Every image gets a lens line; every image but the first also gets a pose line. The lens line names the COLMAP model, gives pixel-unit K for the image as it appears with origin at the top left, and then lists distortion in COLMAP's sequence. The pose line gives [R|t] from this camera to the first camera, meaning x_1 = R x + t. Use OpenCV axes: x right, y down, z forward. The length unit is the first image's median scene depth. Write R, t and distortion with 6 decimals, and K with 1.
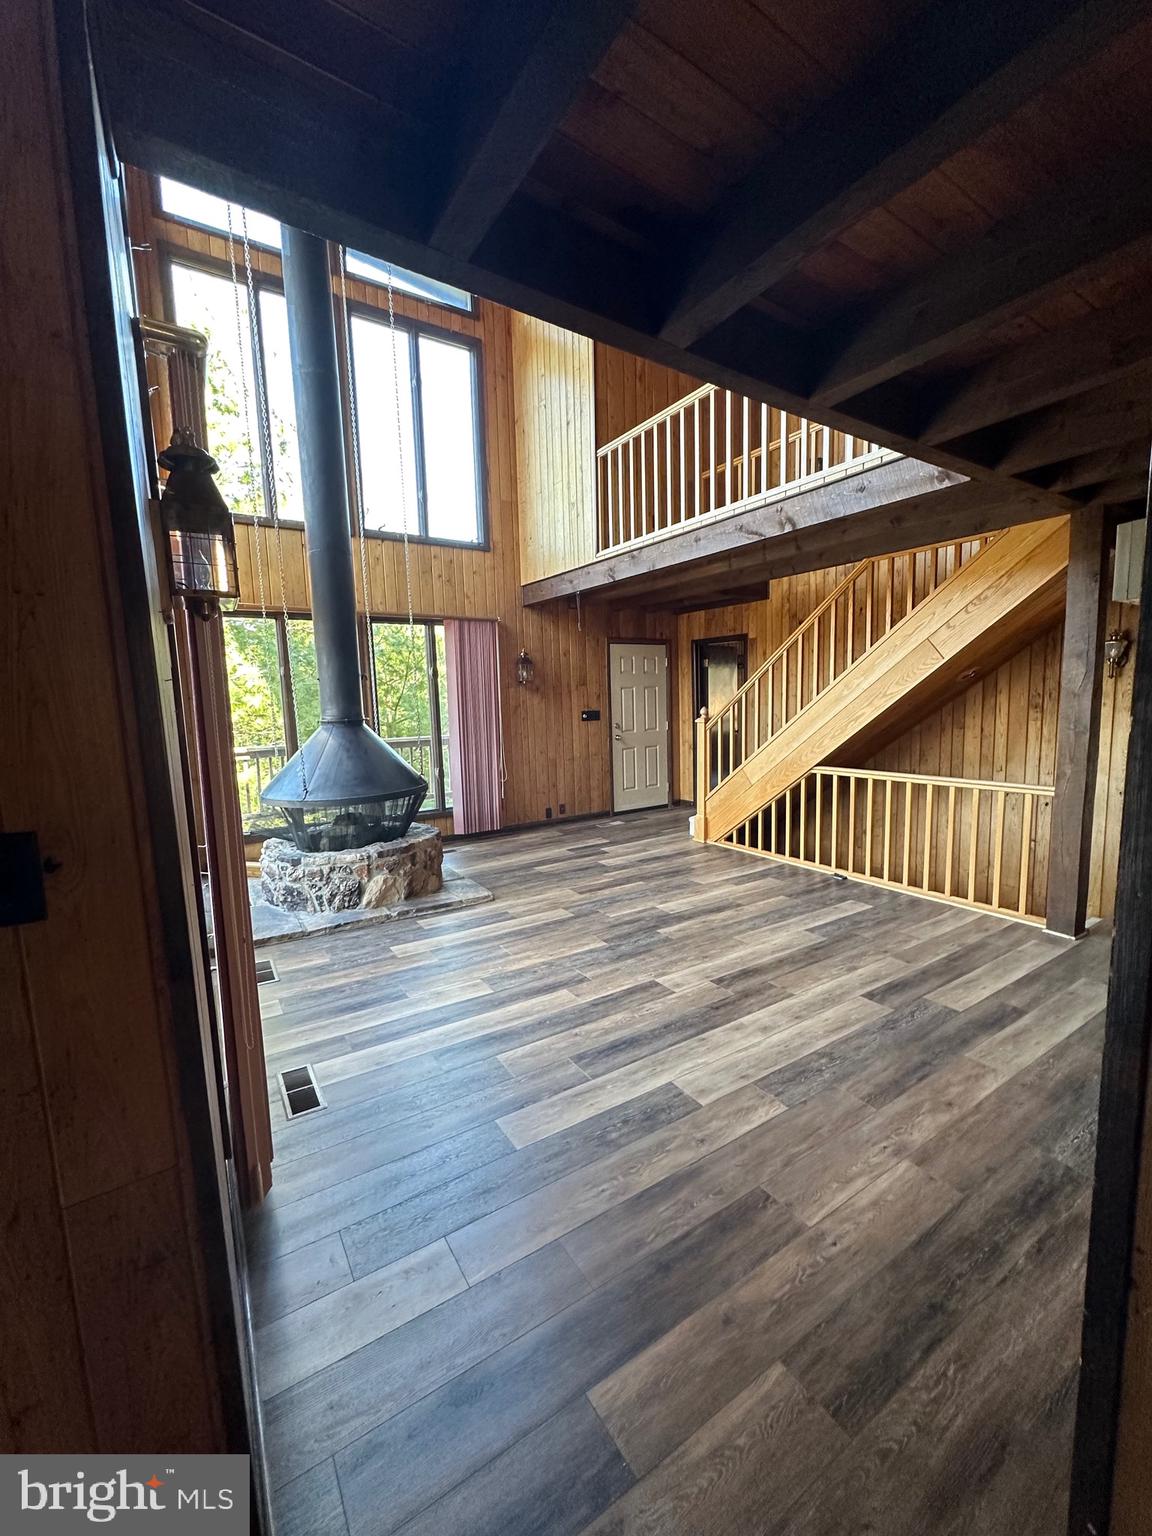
lens RADIAL K [[613.3, 0, 575.7], [0, 613.3, 767.9], [0, 0, 1]] dist [-0.002100, 0.000598]
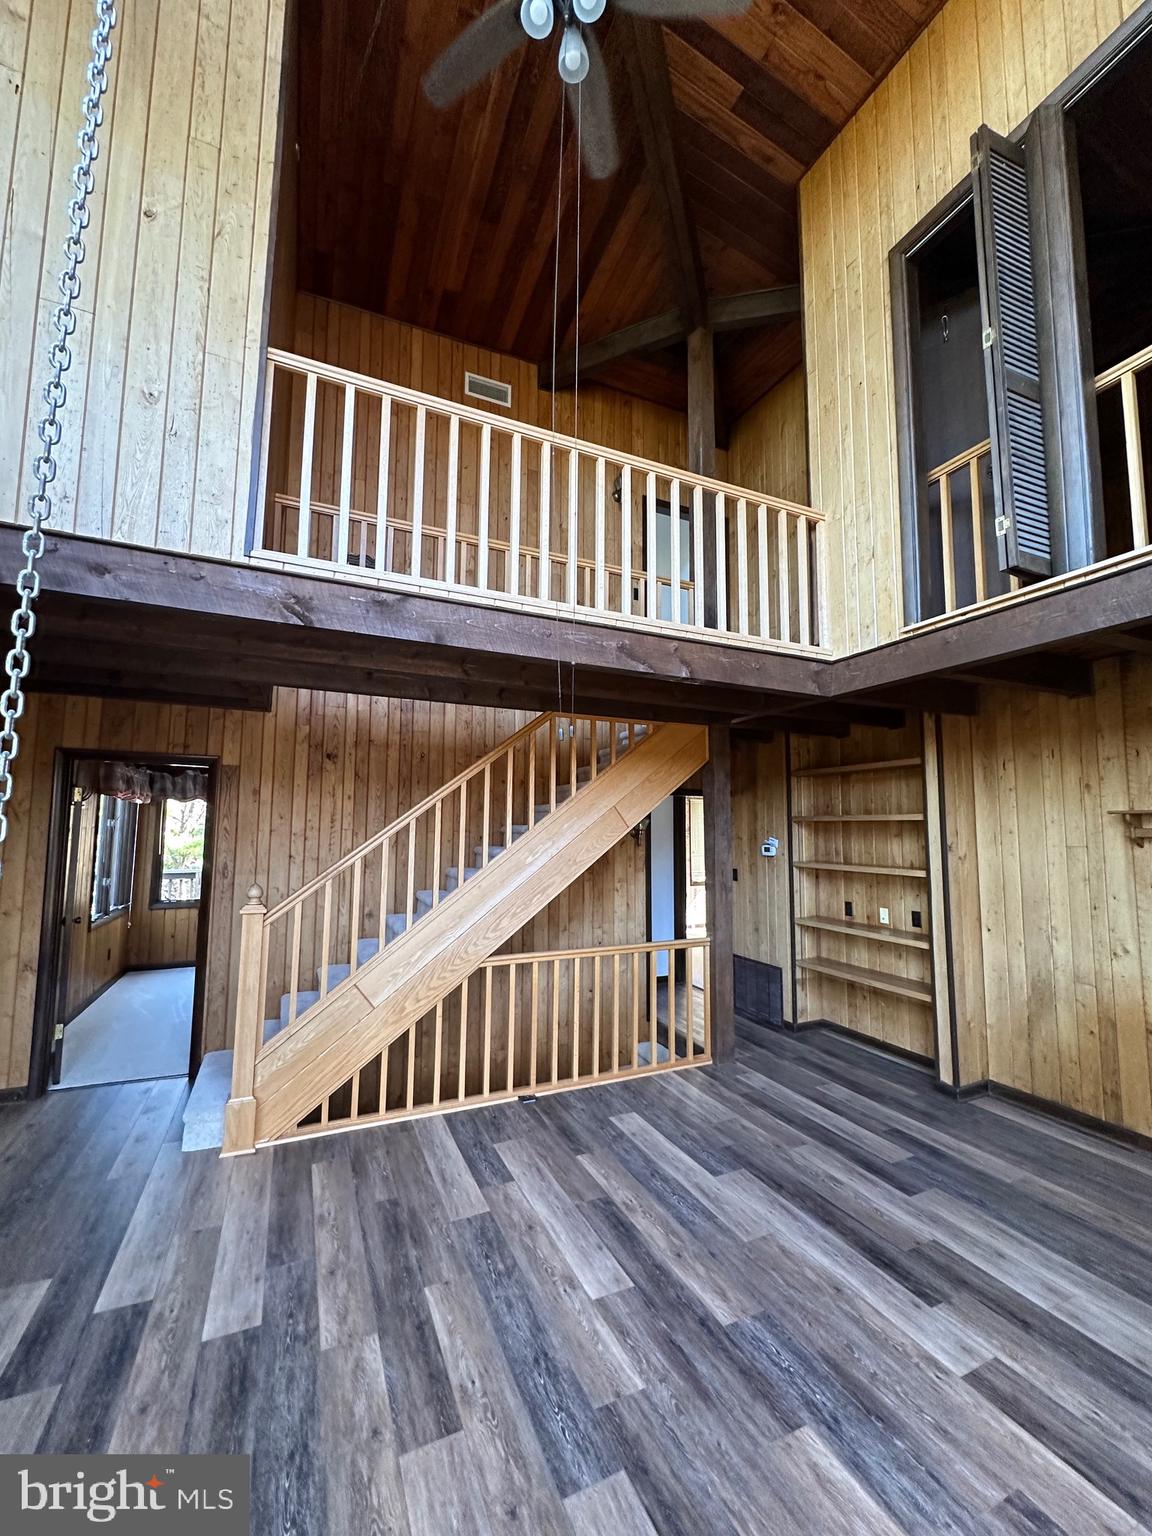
lens RADIAL K [[613.3, 0, 569.6], [0, 613.3, 767.7], [0, 0, 1]] dist [-0.002100, 0.000598]
pose [[0.144183, 0.125879, 0.981512, -0.387848], [0.104521, 0.984390, -0.141602, -0.123098], [-0.984016, 0.123005, 0.128775, 0.832059]]
